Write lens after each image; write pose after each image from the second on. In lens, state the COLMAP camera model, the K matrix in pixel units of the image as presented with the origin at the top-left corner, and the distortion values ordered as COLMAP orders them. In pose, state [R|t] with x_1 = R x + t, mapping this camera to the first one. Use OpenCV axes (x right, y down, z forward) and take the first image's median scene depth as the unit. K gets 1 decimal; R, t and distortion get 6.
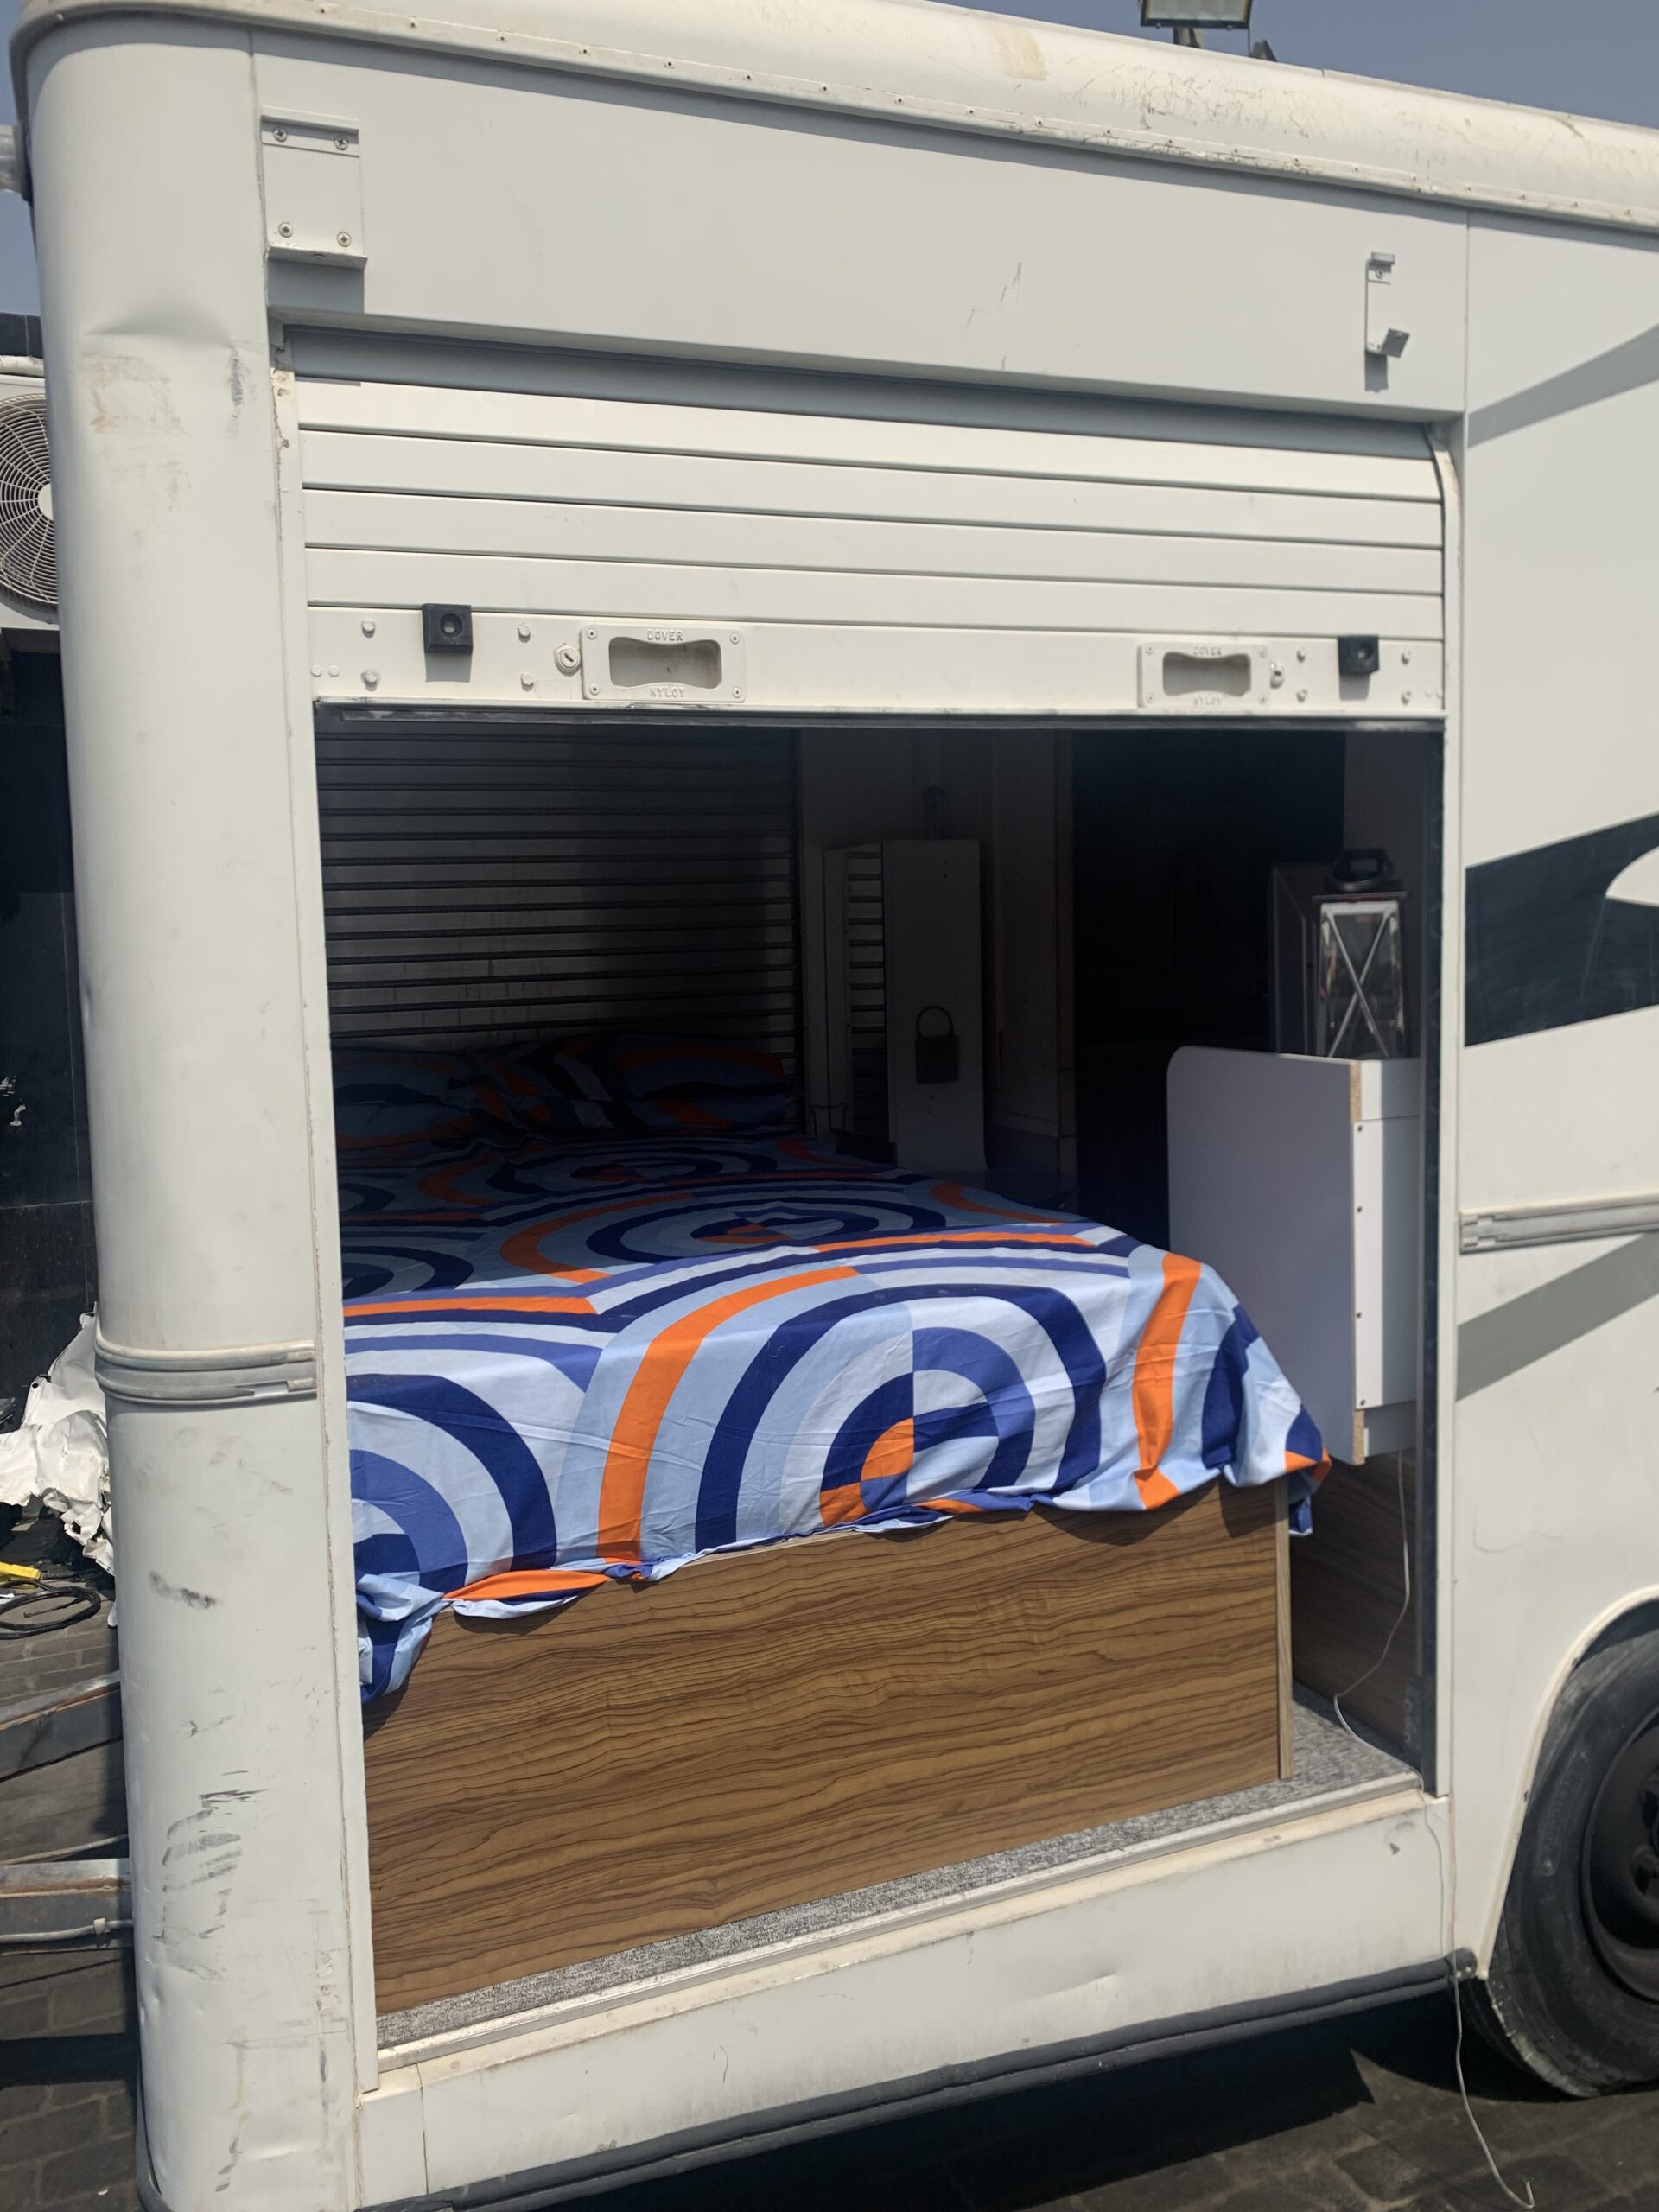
lens RADIAL K [[1680.8, 0, 807.7], [0, 1680.8, 1101.1], [0, 0, 1]] dist [0.028729, -0.035387]
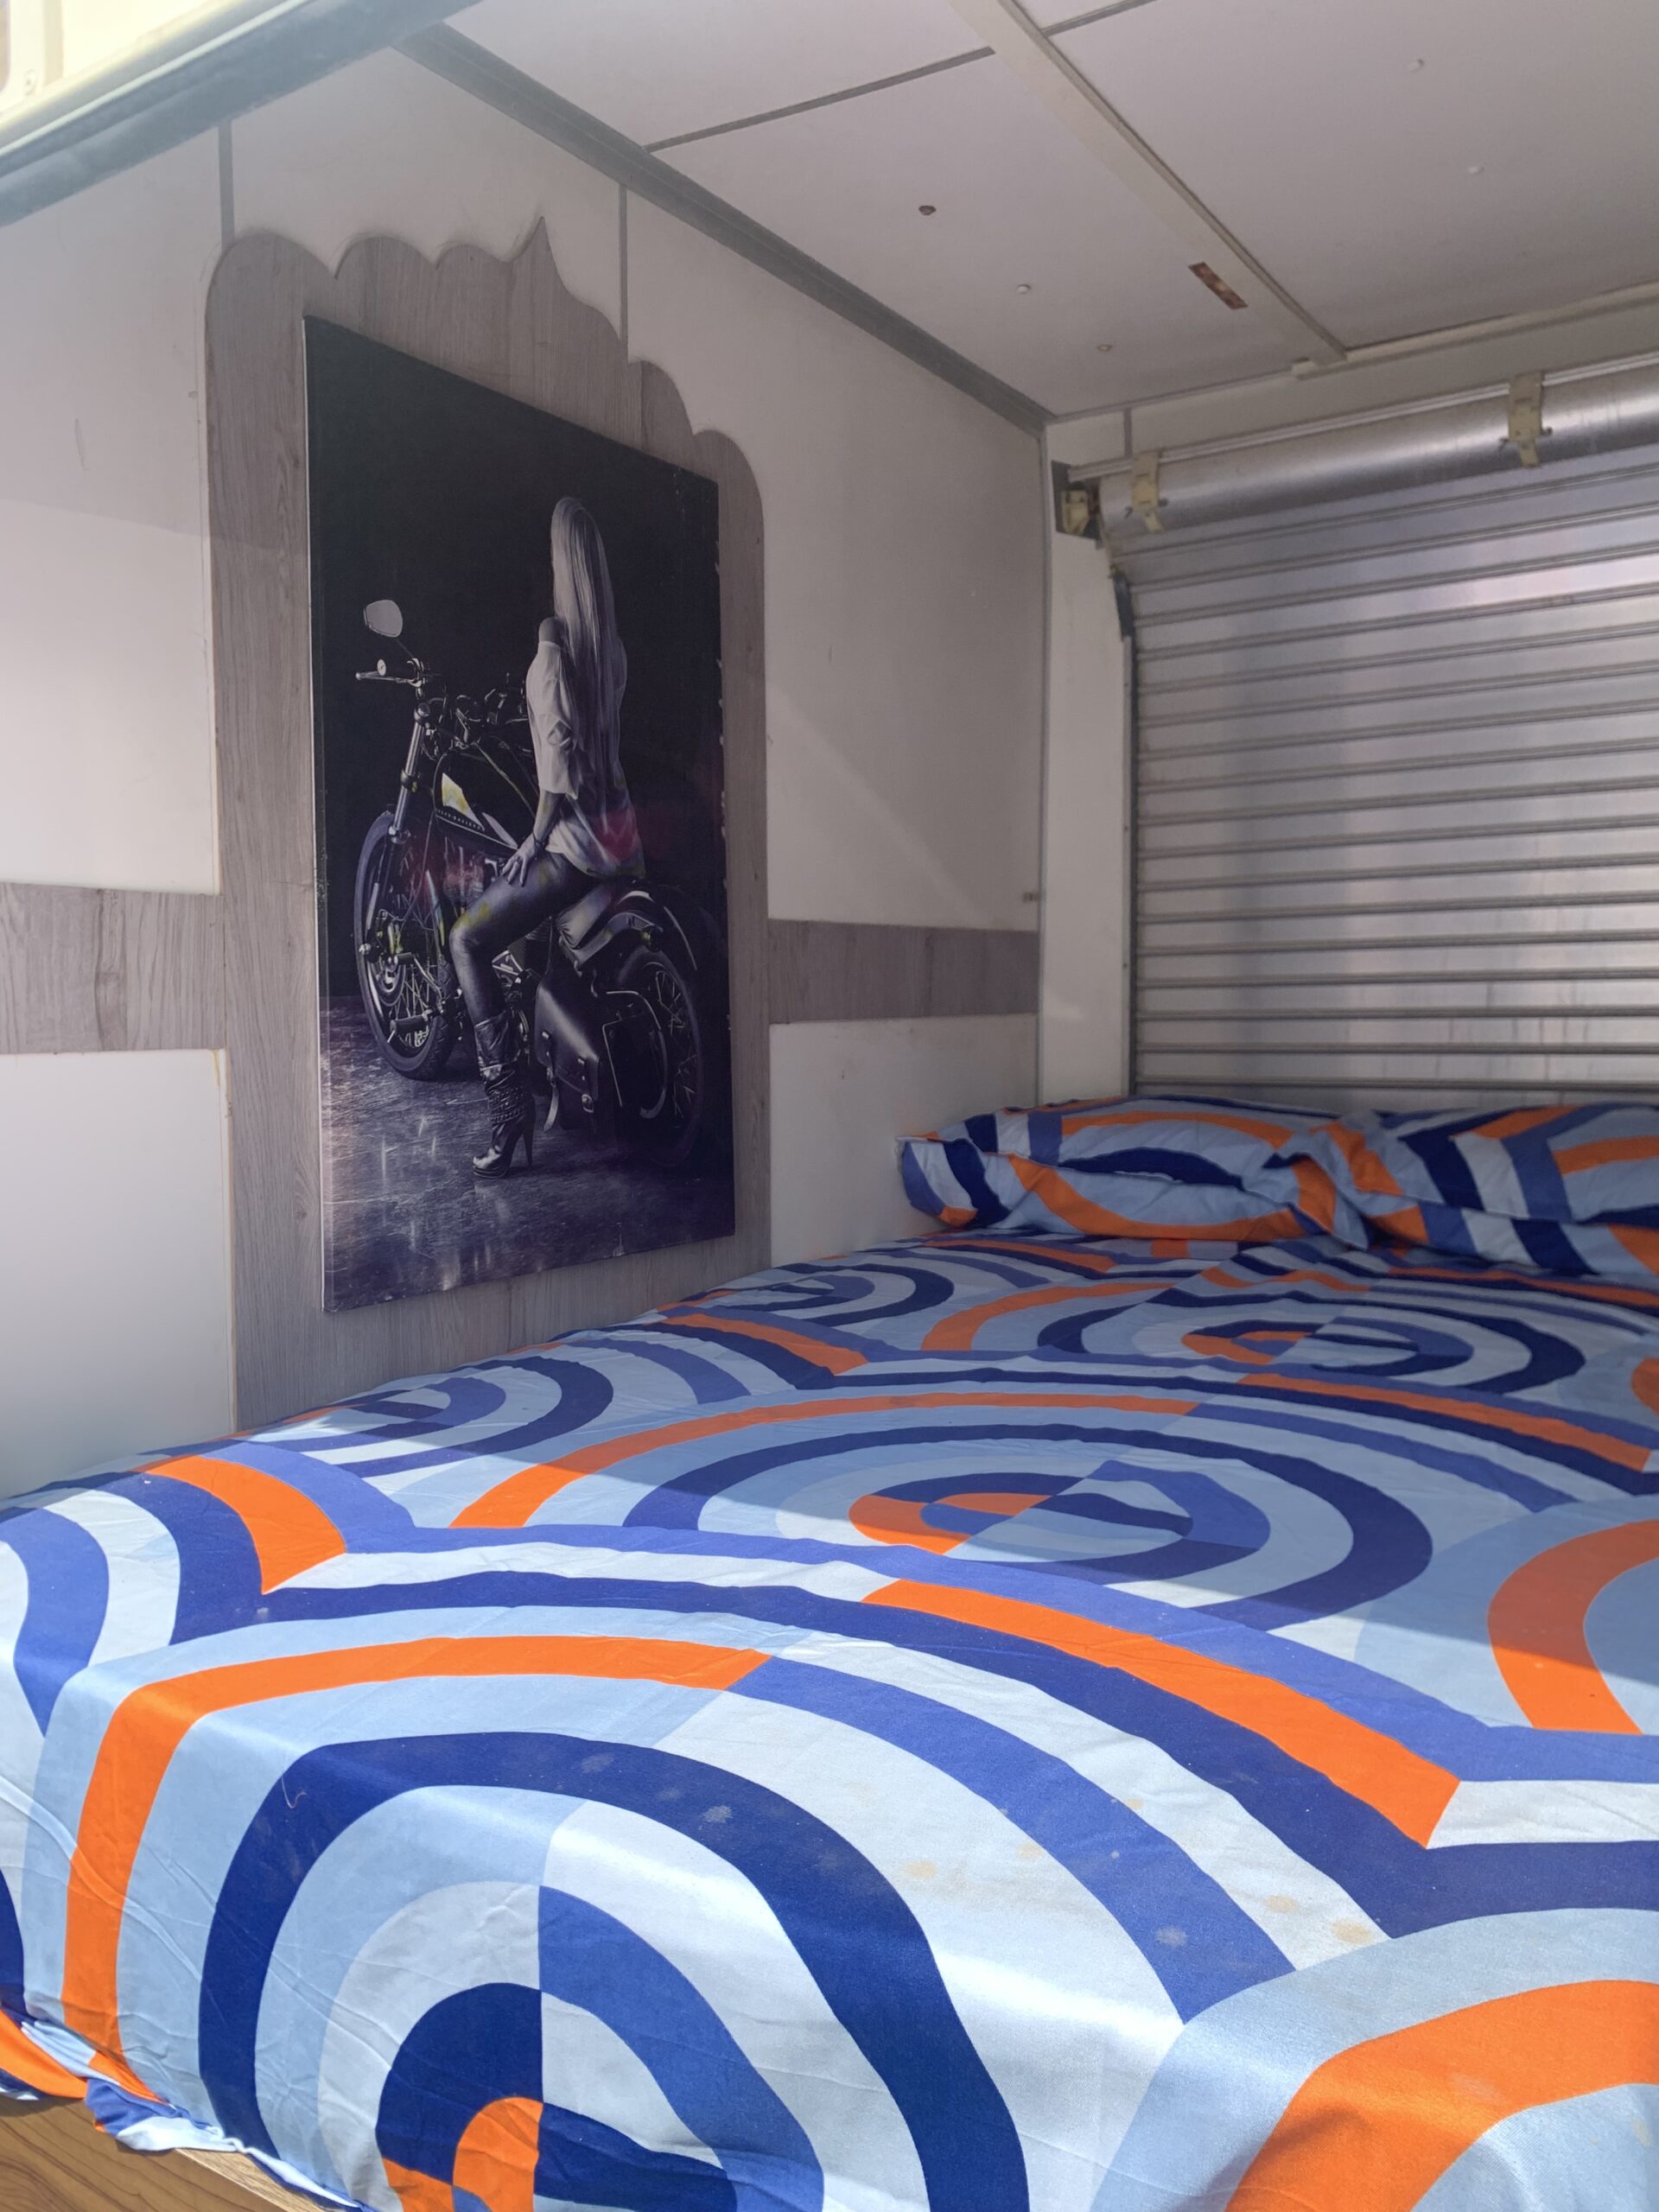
lens RADIAL K [[1680.8, 0, 835.1], [0, 1680.8, 1105.3], [0, 0, 1]] dist [0.028729, -0.035387]
pose [[0.581587, 0.072504, -0.810247, 0.405149], [-0.089553, 0.995673, 0.024816, -0.059597], [0.808540, 0.058127, 0.585563, 0.811463]]
